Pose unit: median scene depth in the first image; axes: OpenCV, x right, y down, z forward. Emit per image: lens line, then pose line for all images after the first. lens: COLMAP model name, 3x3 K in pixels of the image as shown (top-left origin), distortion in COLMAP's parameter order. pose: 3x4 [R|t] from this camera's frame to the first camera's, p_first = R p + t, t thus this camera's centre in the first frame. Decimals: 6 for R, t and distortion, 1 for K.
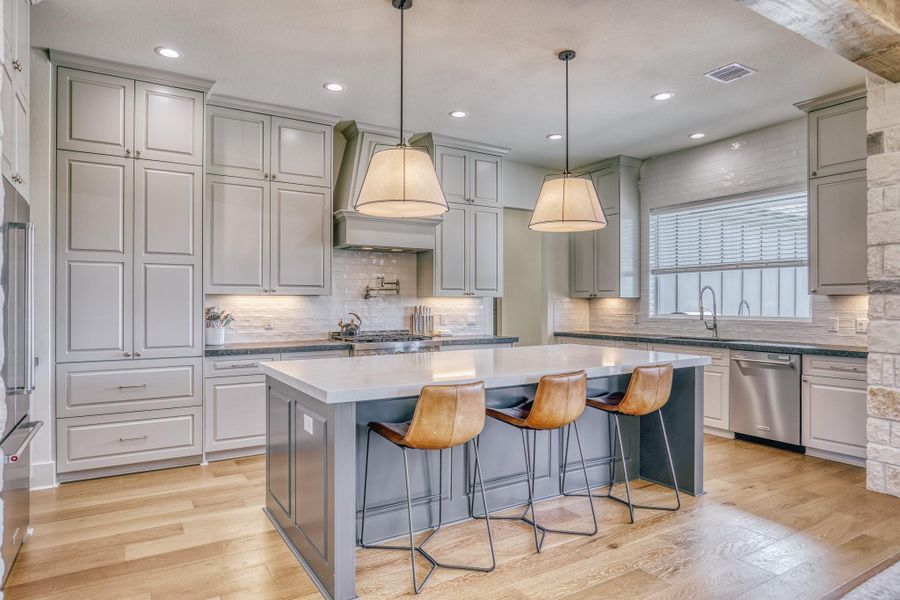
lens RADIAL K [[513.6, 0, 429.2], [0, 513.6, 300.7], [0, 0, 1]] dist [-0.018489, -0.000120]
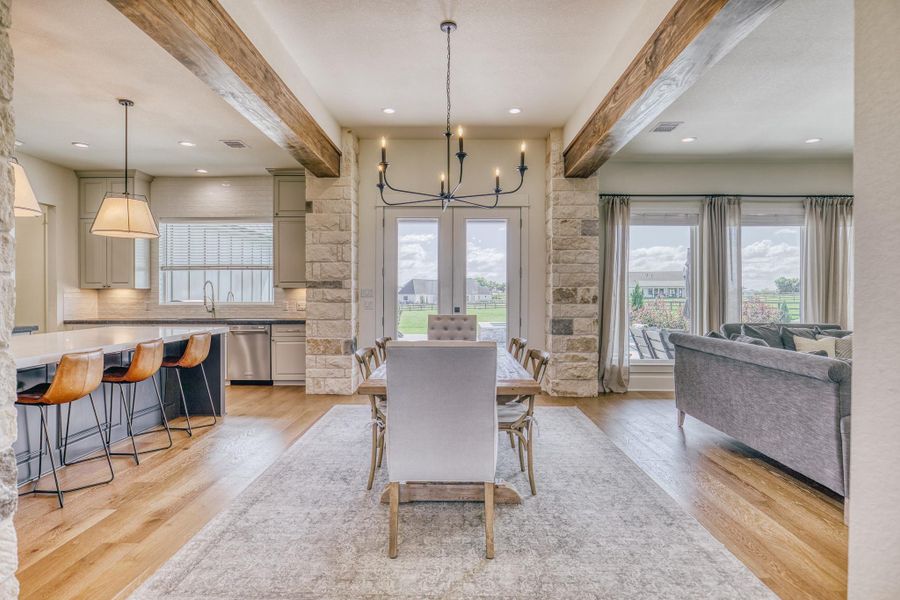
lens RADIAL K [[518.6, 0, 450.0], [0, 518.6, 300.0], [0, 0, 1]] dist [0.043029, 0.000115]
pose [[0.512411, -0.012470, 0.858650, -0.421292], [-0.003024, 0.999862, 0.016326, -0.002078], [-0.858735, -0.010962, 0.512303, -0.360989]]
